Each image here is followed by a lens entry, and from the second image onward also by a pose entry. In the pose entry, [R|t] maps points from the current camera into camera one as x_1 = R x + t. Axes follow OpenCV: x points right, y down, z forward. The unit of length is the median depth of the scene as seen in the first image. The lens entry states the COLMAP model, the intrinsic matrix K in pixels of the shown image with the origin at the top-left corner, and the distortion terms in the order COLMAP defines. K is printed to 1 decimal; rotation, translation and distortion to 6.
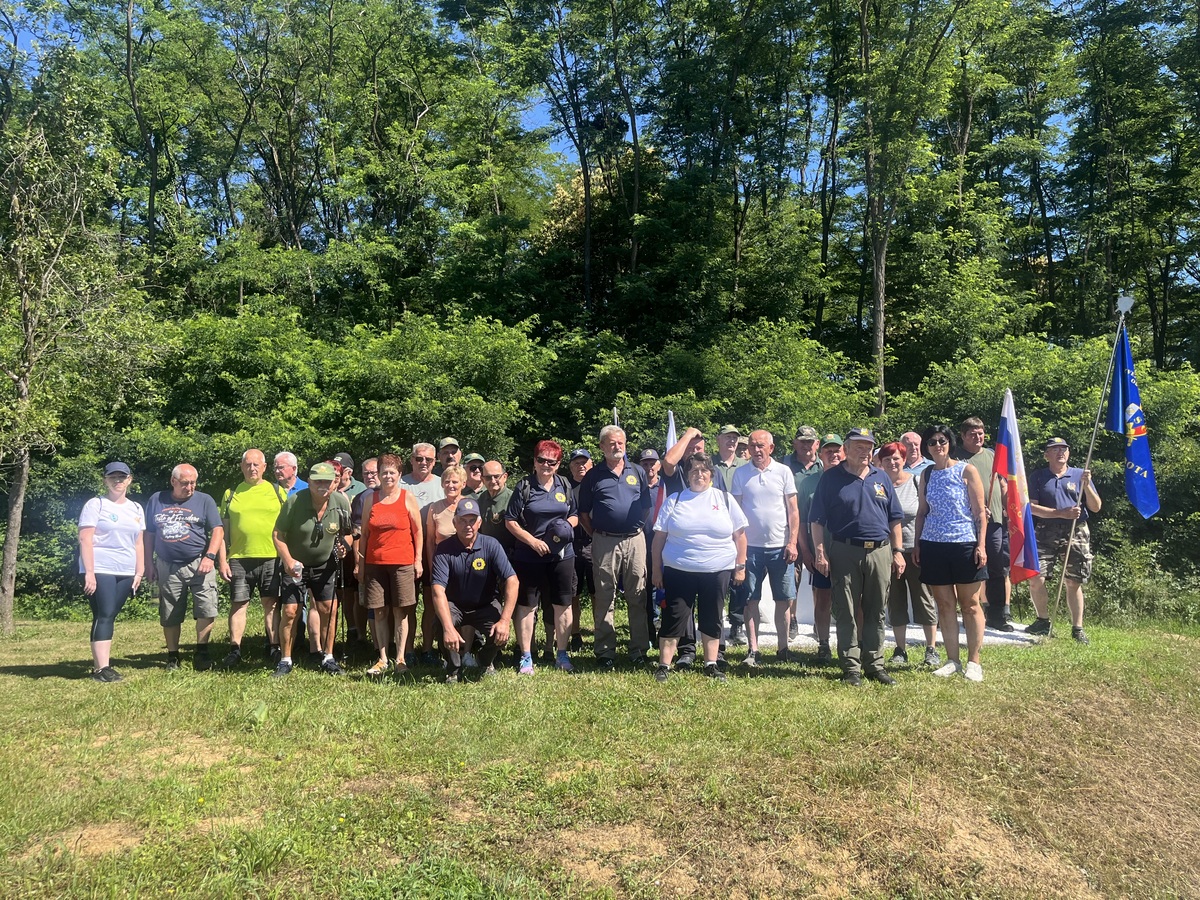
lens RADIAL K [[914.7, 0, 594.5], [0, 914.7, 449.1], [0, 0, 1]] dist [0.070609, -0.090176]
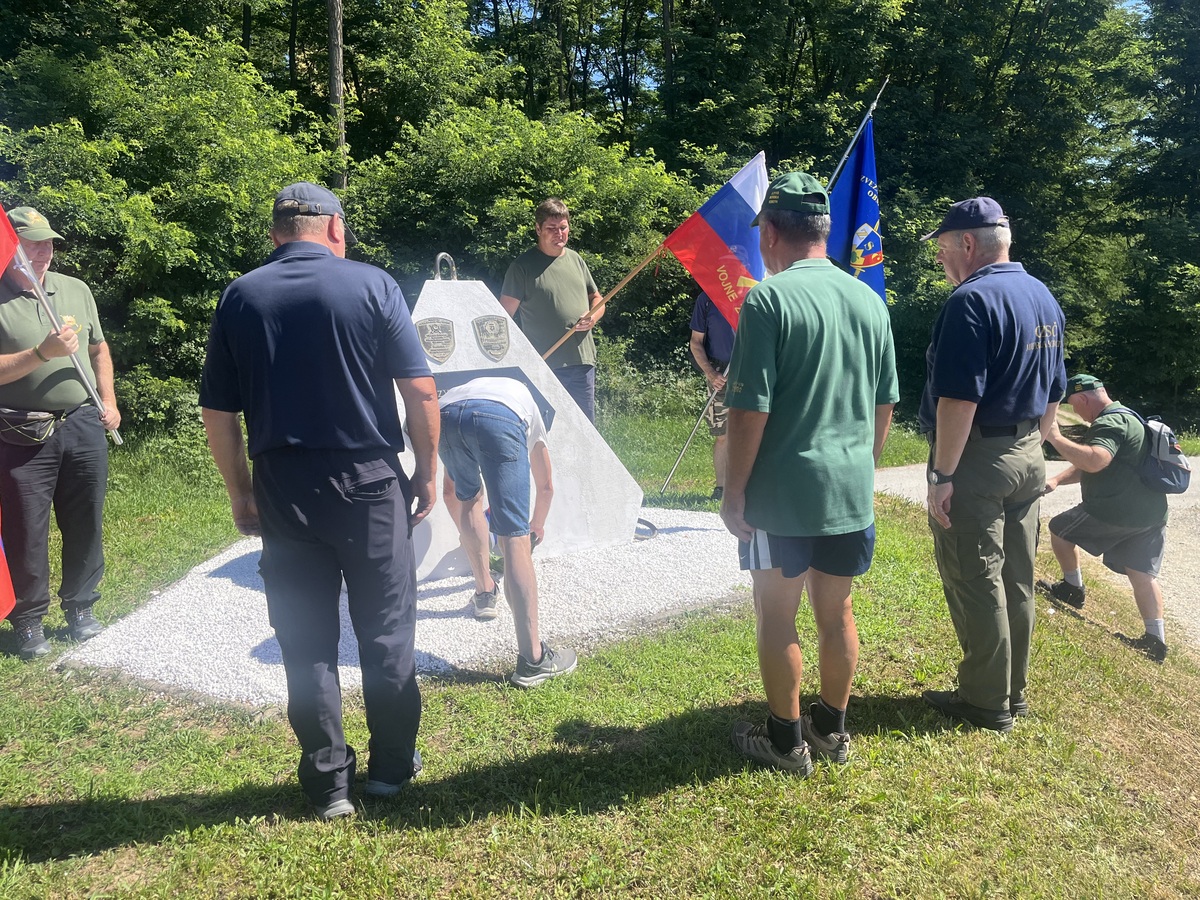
lens RADIAL K [[915.3, 0, 599.8], [0, 915.3, 445.7], [0, 0, 1]] dist [0.064948, -0.084649]
pose [[0.812210, -0.096295, 0.575362, 0.009267], [-0.036243, 0.976047, 0.214519, 0.003640], [-0.582238, -0.195088, 0.789266, 0.195665]]
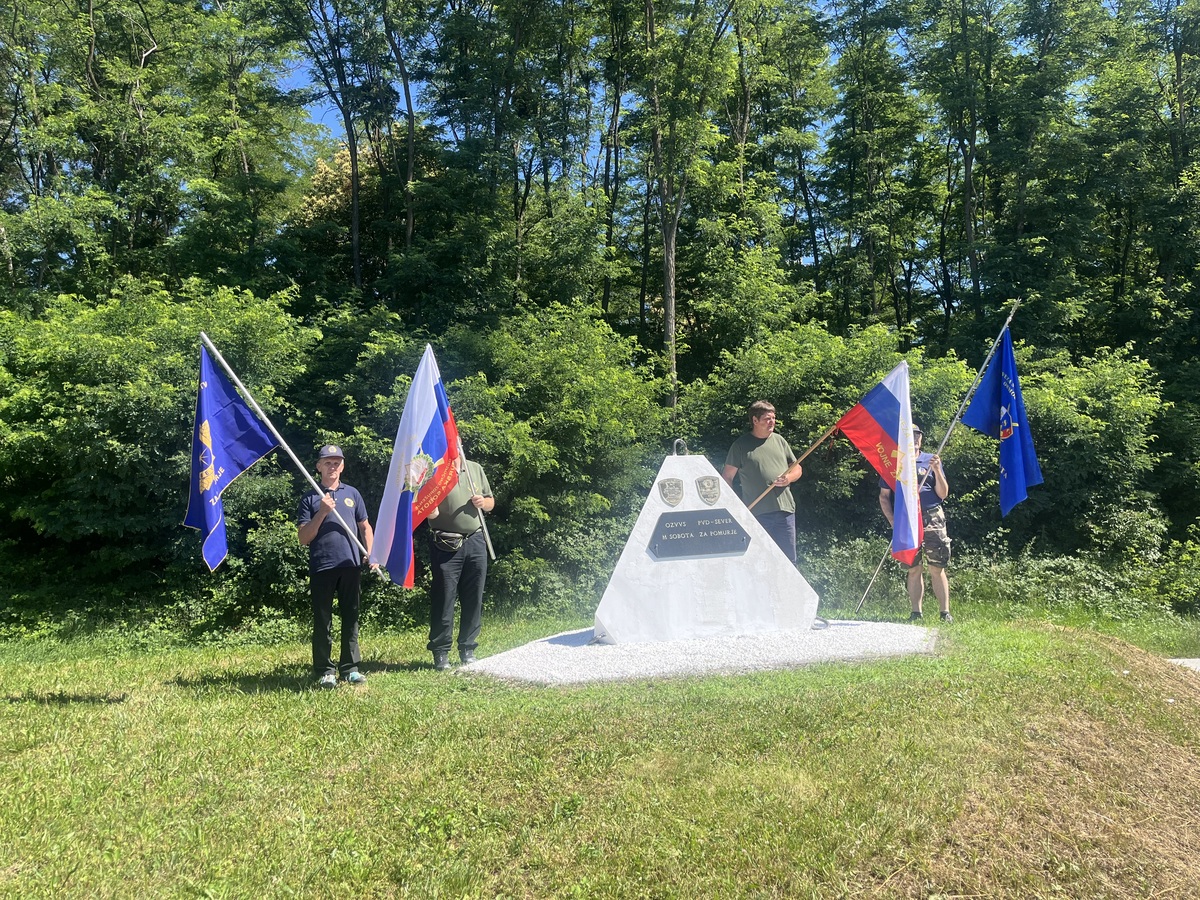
lens RADIAL K [[914.7, 0, 594.5], [0, 914.7, 449.1], [0, 0, 1]] dist [0.070609, -0.090176]
pose [[0.970334, -0.018913, 0.241026, -0.002956], [0.019812, 0.999803, -0.001309, 0.009964], [-0.240954, 0.006045, 0.970518, 0.087214]]
